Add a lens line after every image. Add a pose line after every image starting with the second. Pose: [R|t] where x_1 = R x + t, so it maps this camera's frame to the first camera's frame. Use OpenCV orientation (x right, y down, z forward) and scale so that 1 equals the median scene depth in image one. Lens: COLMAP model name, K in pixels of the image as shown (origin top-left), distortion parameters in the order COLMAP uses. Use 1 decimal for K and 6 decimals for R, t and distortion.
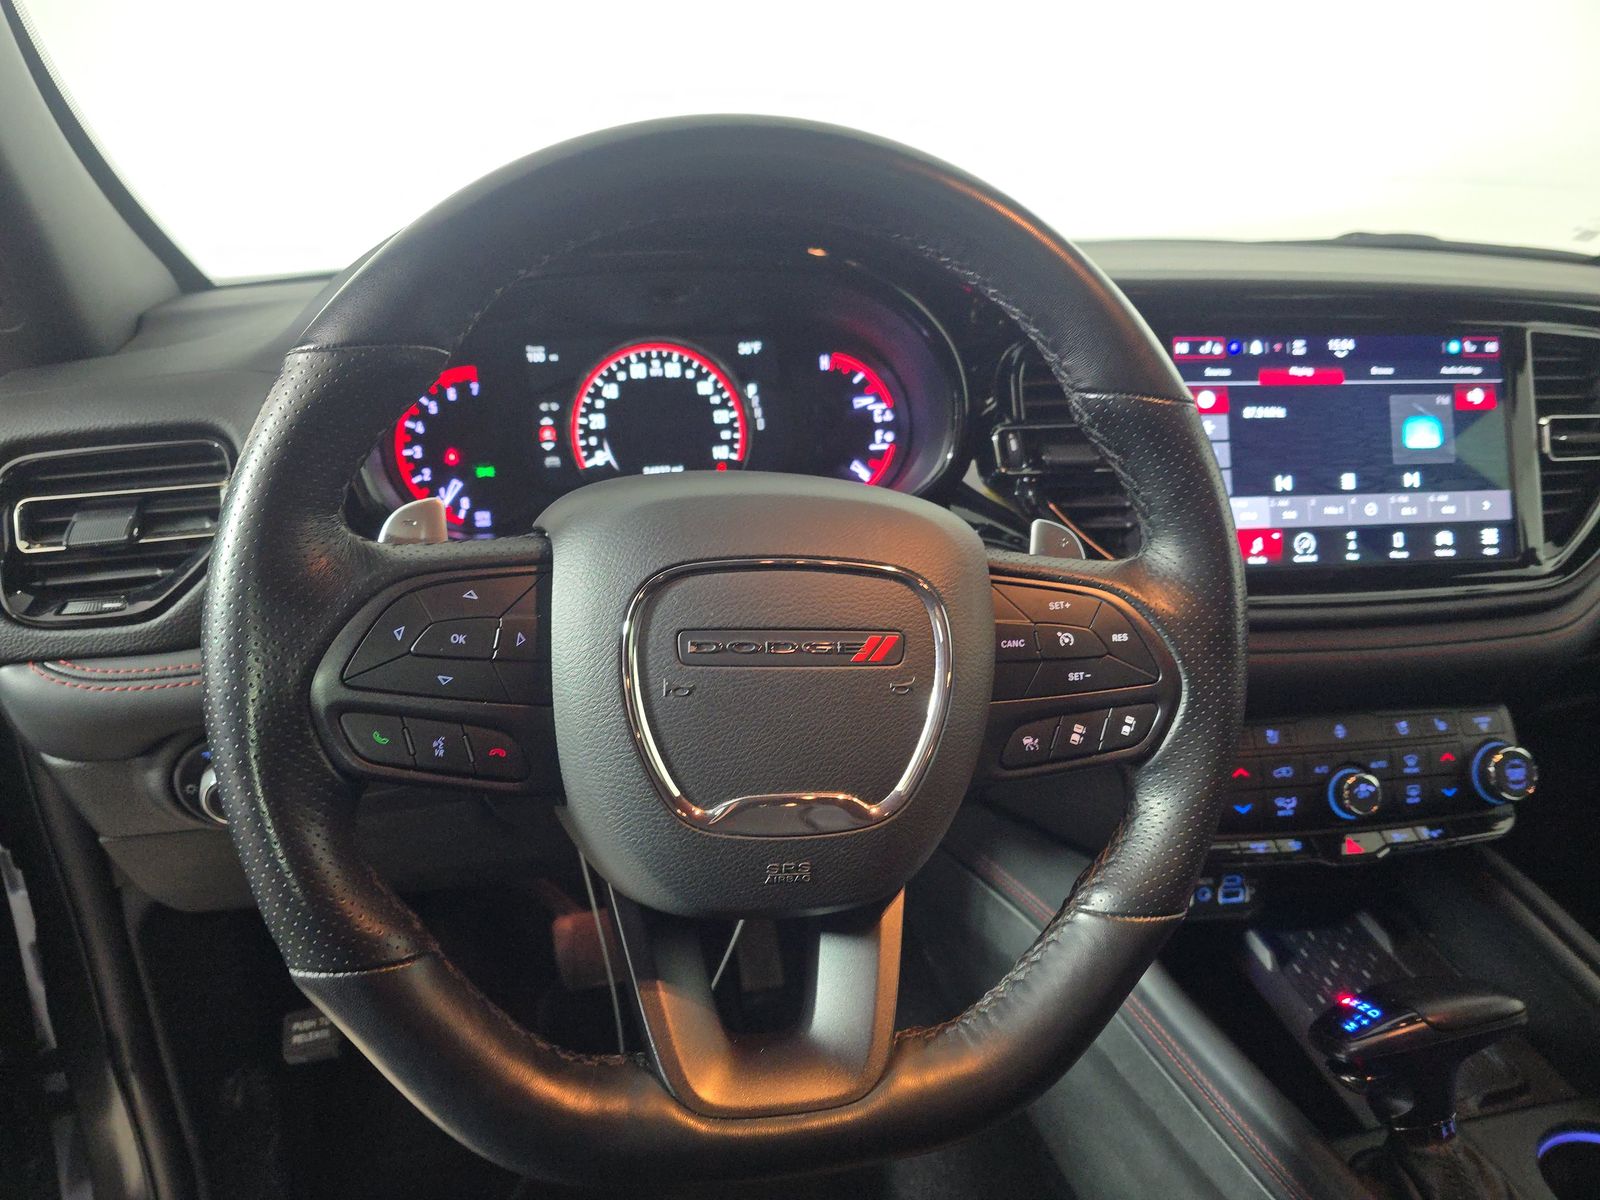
lens RADIAL K [[1063.1, 0, 794.8], [0, 1063.1, 592.5], [0, 0, 1]] dist [0.018139, -0.032752]
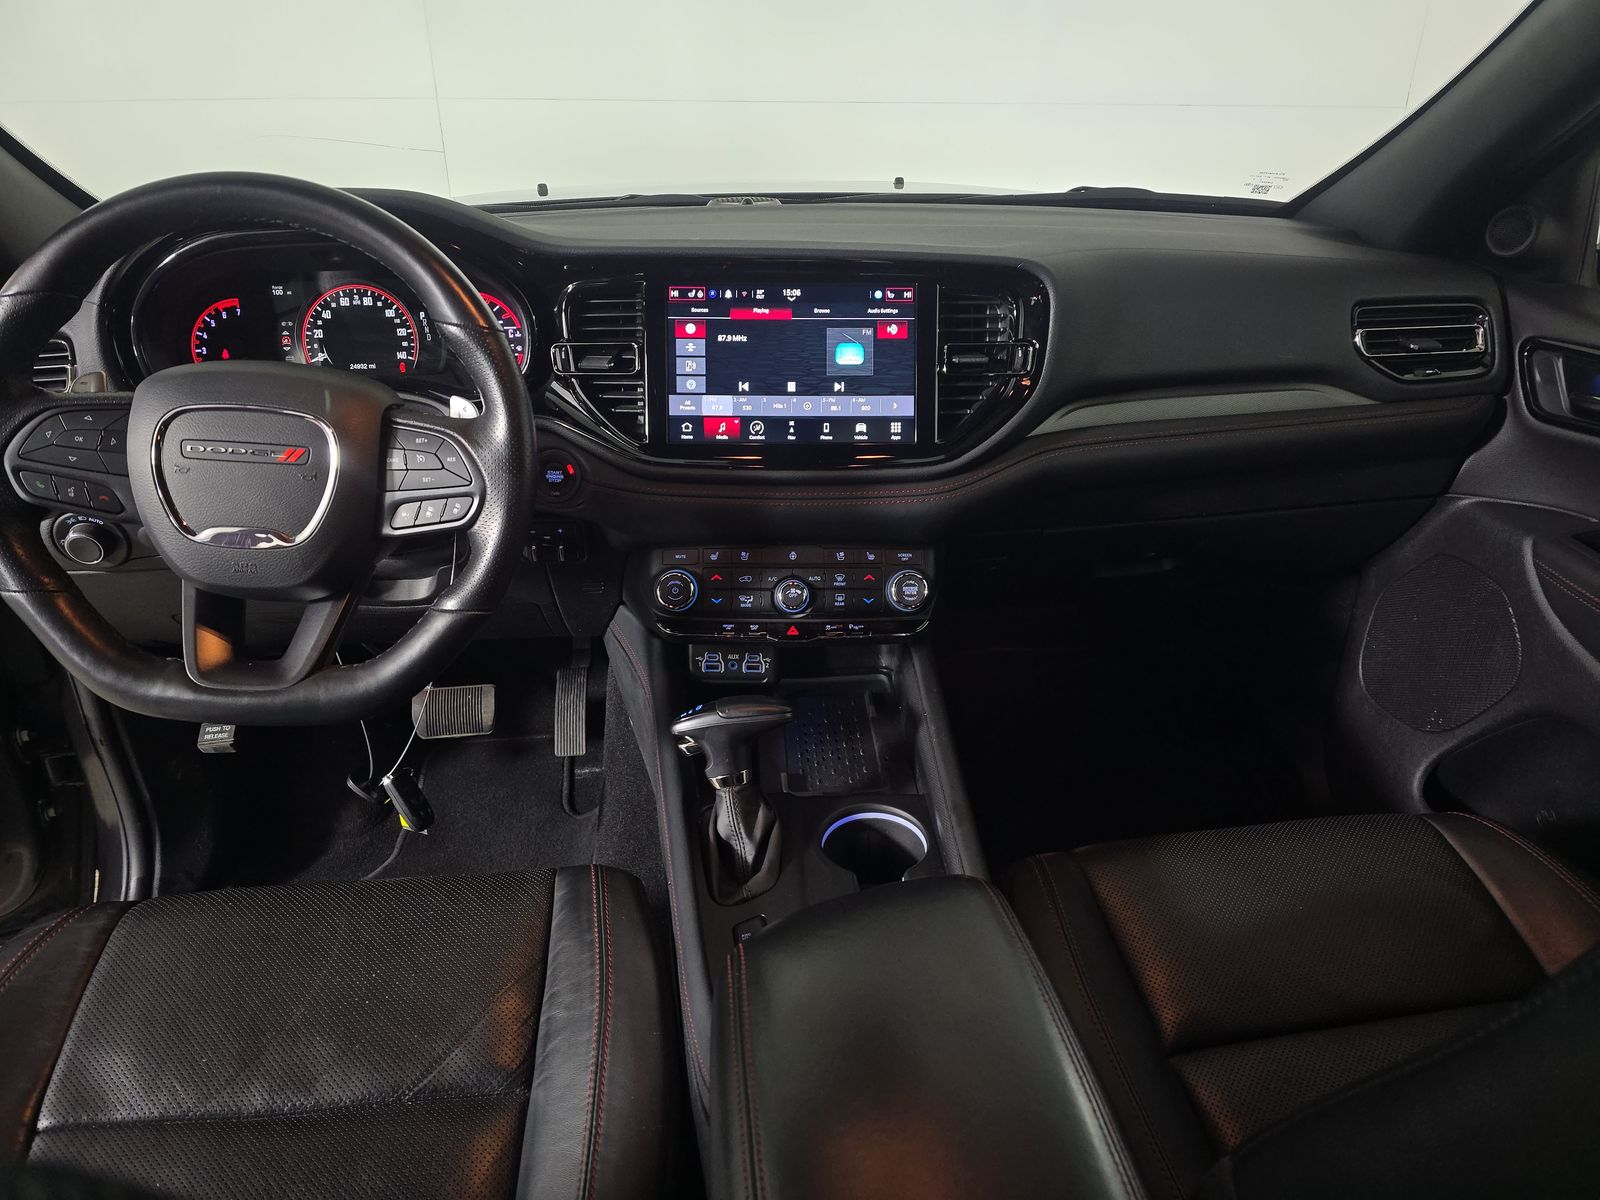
lens RADIAL K [[1063.1, 0, 786.8], [0, 1063.1, 605.4], [0, 0, 1]] dist [0.018139, -0.032752]
pose [[0.989213, 0.056970, -0.134949, 0.733445], [-0.043057, 0.993660, 0.103860, 0.046121], [0.140010, -0.096929, 0.985394, -0.501692]]
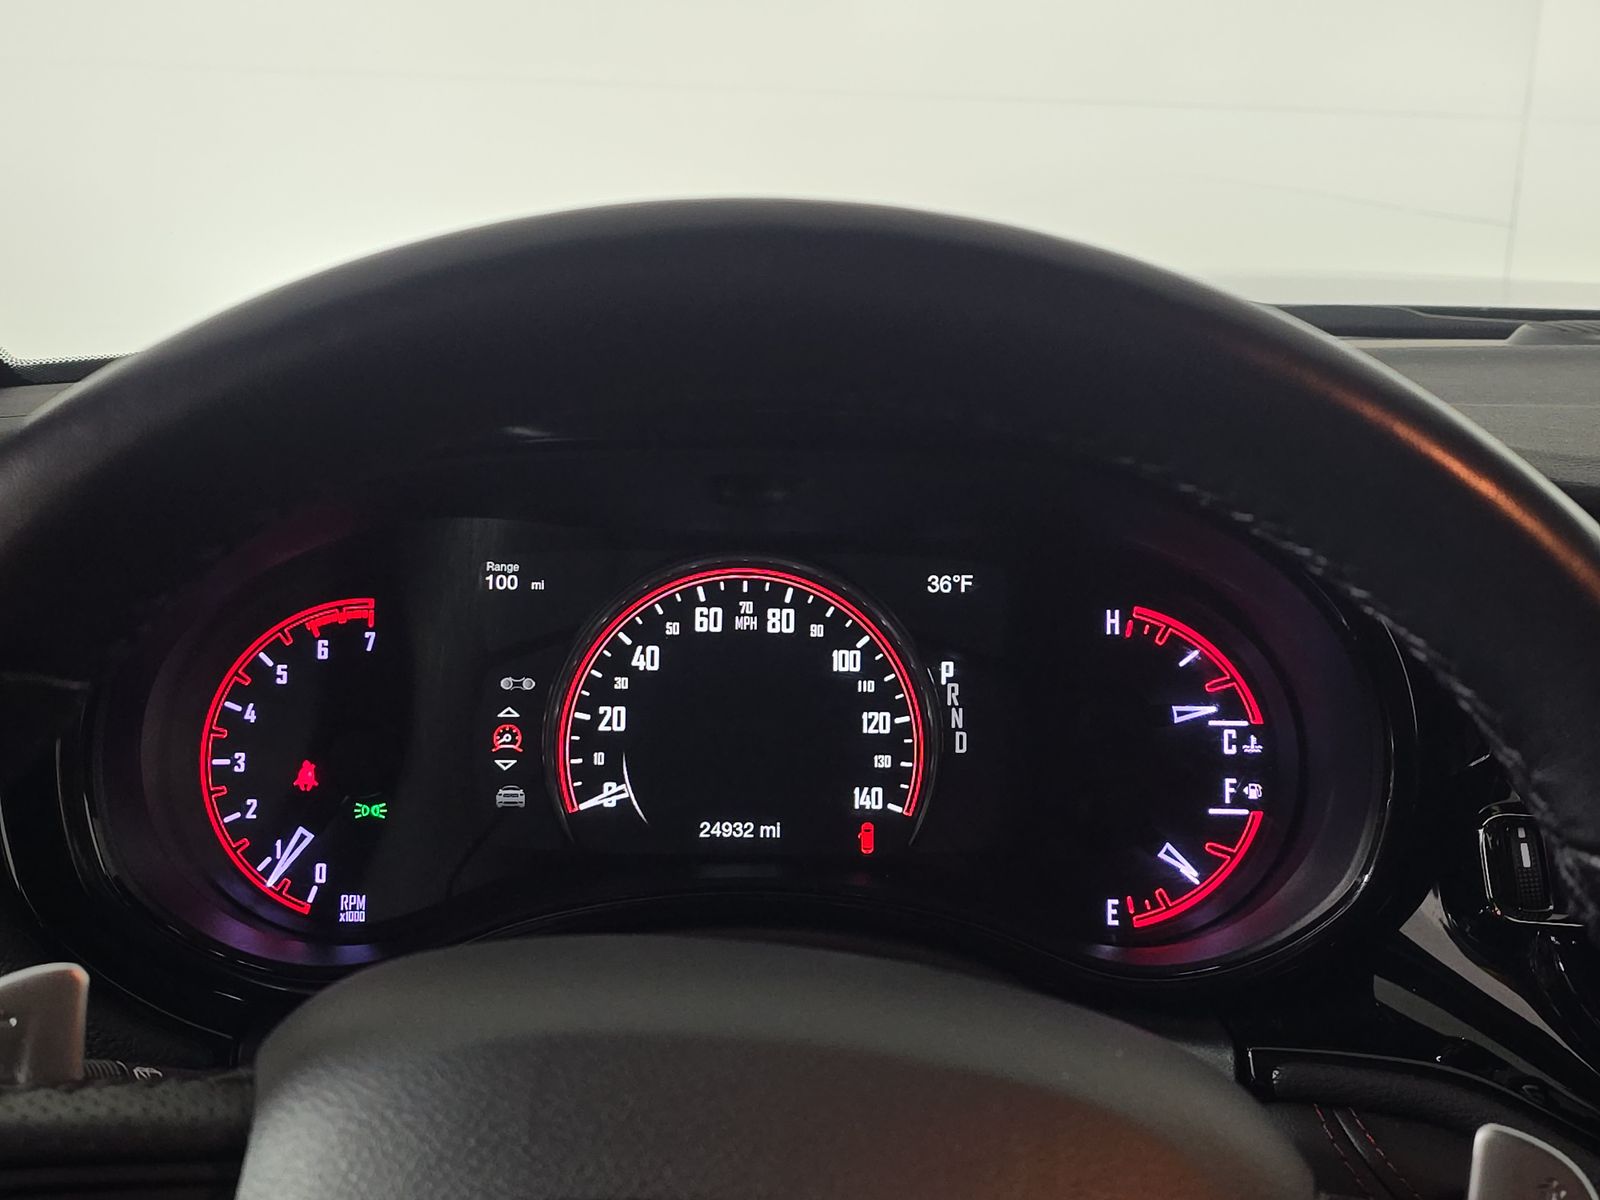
lens RADIAL K [[1063.1, 0, 808.8], [0, 1063.1, 605.0], [0, 0, 1]] dist [0.018139, -0.032752]
pose [[0.965673, 0.068665, -0.250519, 0.016297], [-0.100387, 0.988150, -0.116115, -0.162370], [0.239577, 0.137278, 0.961123, 0.545675]]
